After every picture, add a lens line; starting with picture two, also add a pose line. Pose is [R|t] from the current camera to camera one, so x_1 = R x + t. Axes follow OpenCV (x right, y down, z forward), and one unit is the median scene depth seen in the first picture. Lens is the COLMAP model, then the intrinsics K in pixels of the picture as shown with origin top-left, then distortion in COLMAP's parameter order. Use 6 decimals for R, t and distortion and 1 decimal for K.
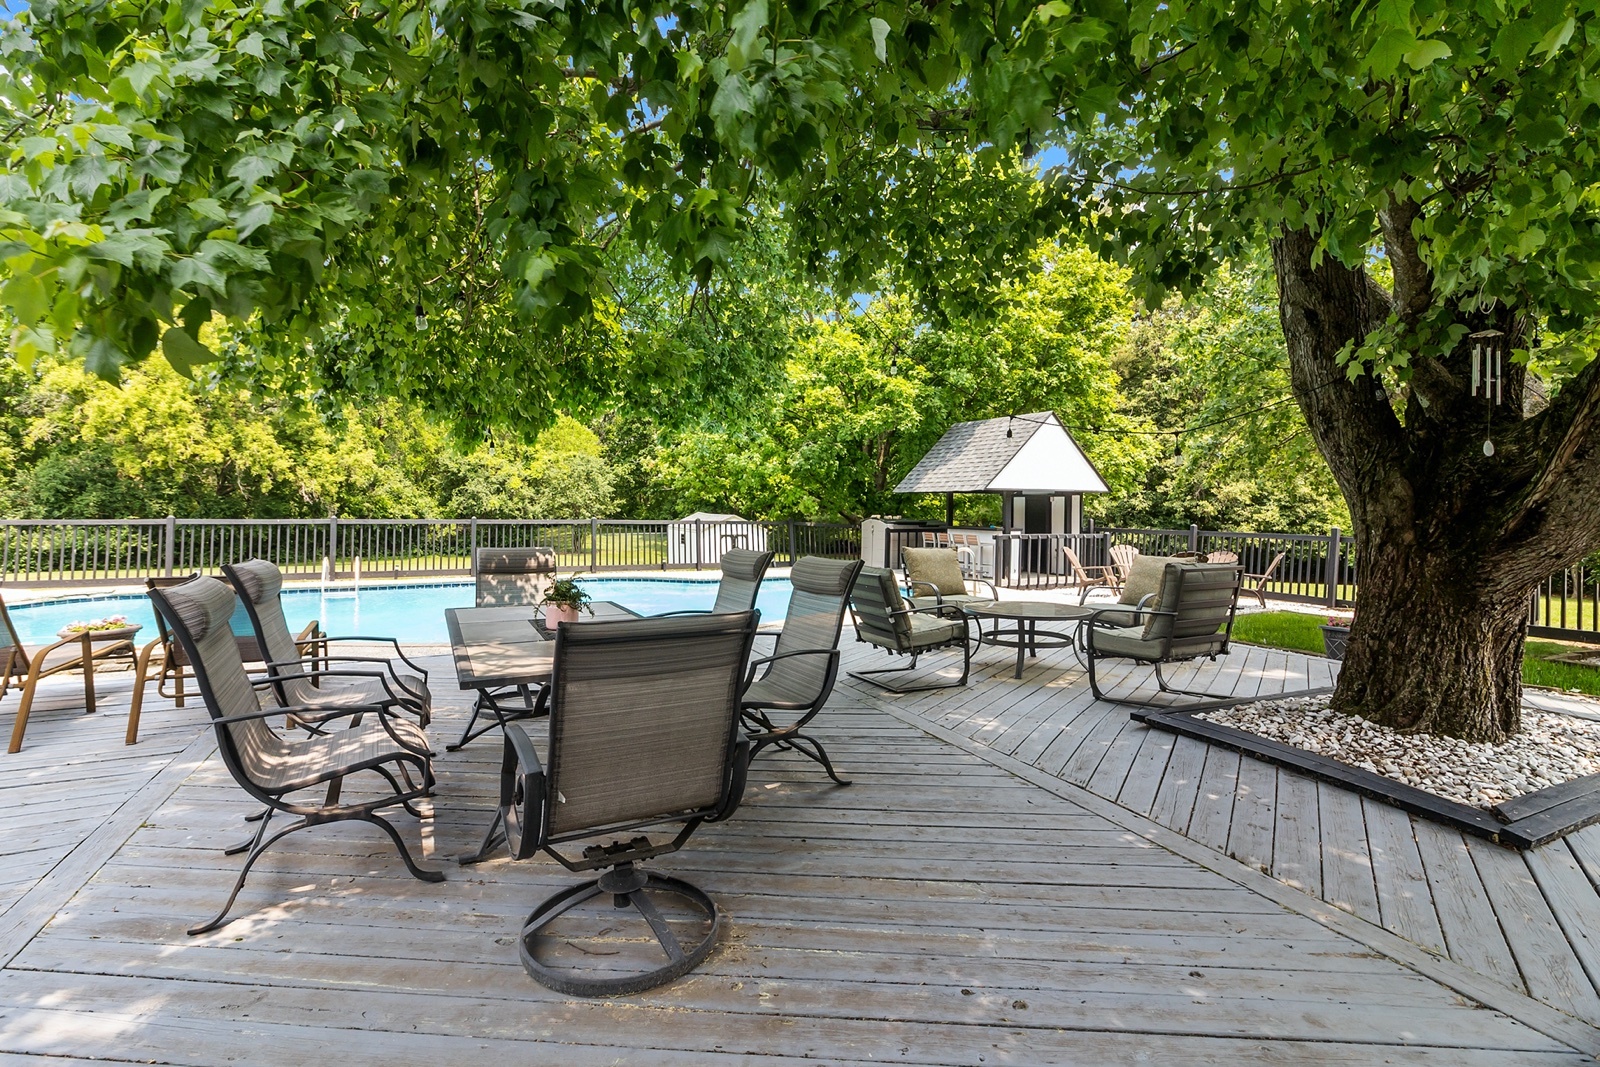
lens RADIAL K [[740.4, 0, 799.9], [0, 740.4, 487.7], [0, 0, 1]] dist [-0.000952, -0.000200]
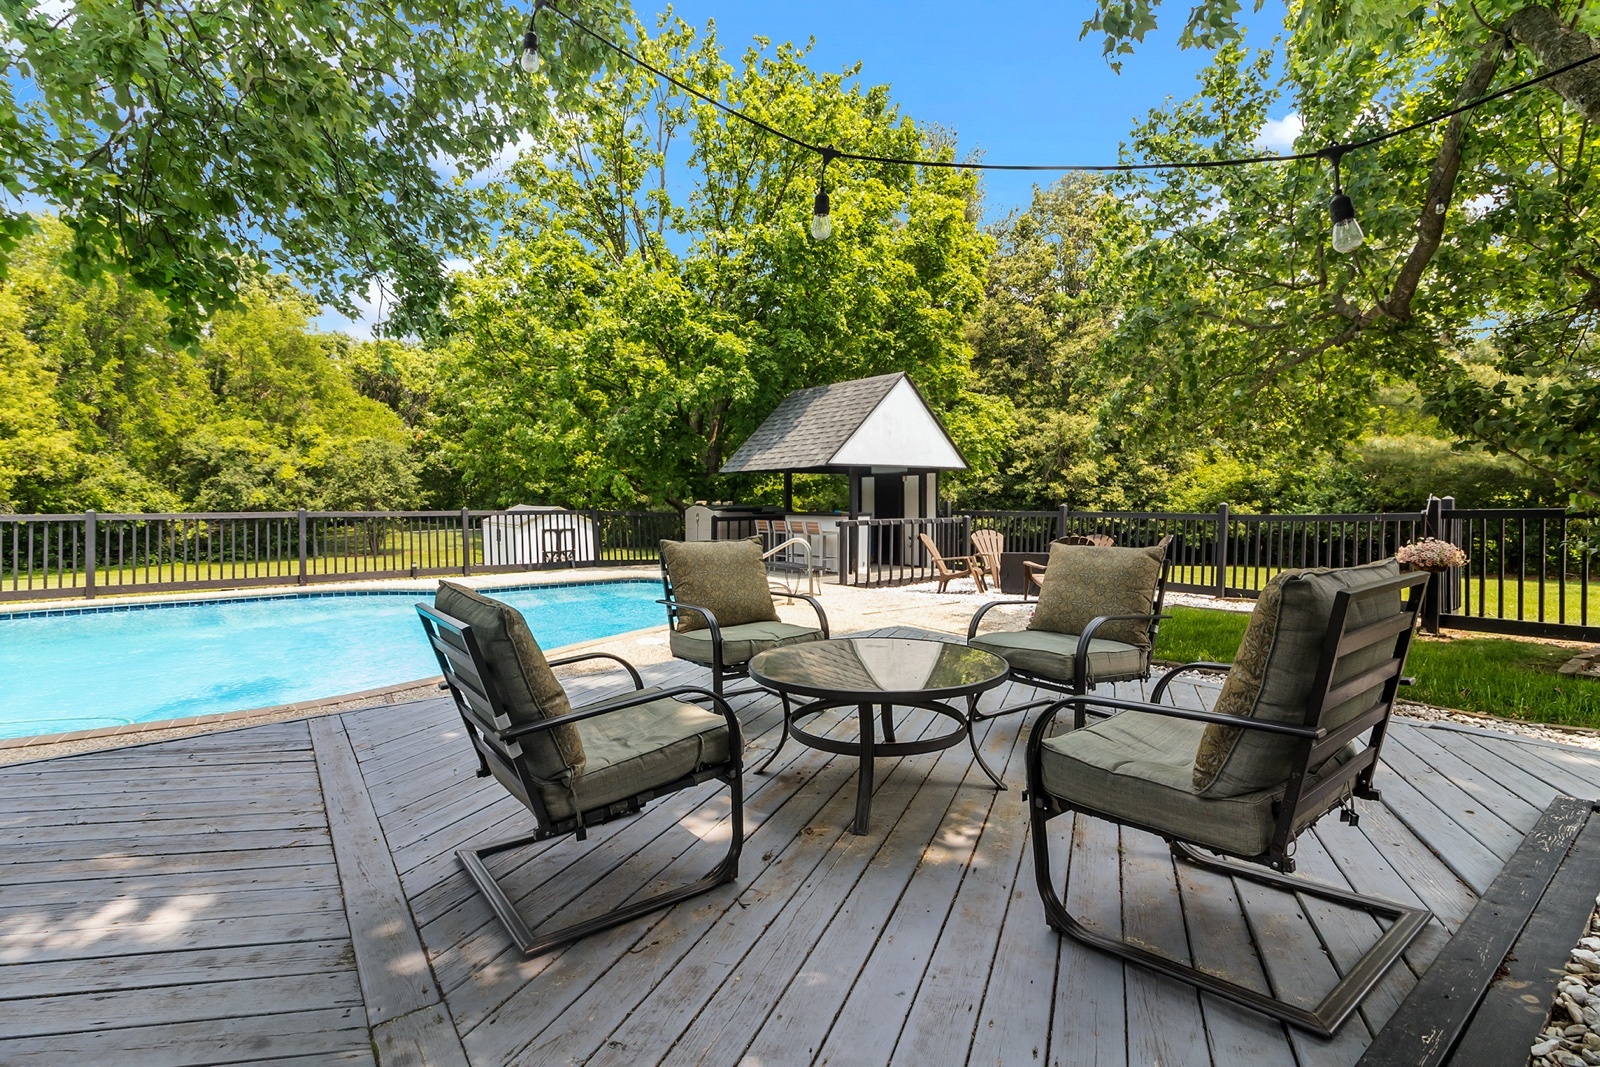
lens RADIAL K [[740.4, 0, 799.9], [0, 740.4, 487.7], [0, 0, 1]] dist [-0.000952, -0.000200]
pose [[0.981209, -0.011719, 0.192593, 0.050758], [0.009504, 0.999878, 0.012422, 0.013119], [-0.192715, -0.010358, 0.981200, 0.165202]]
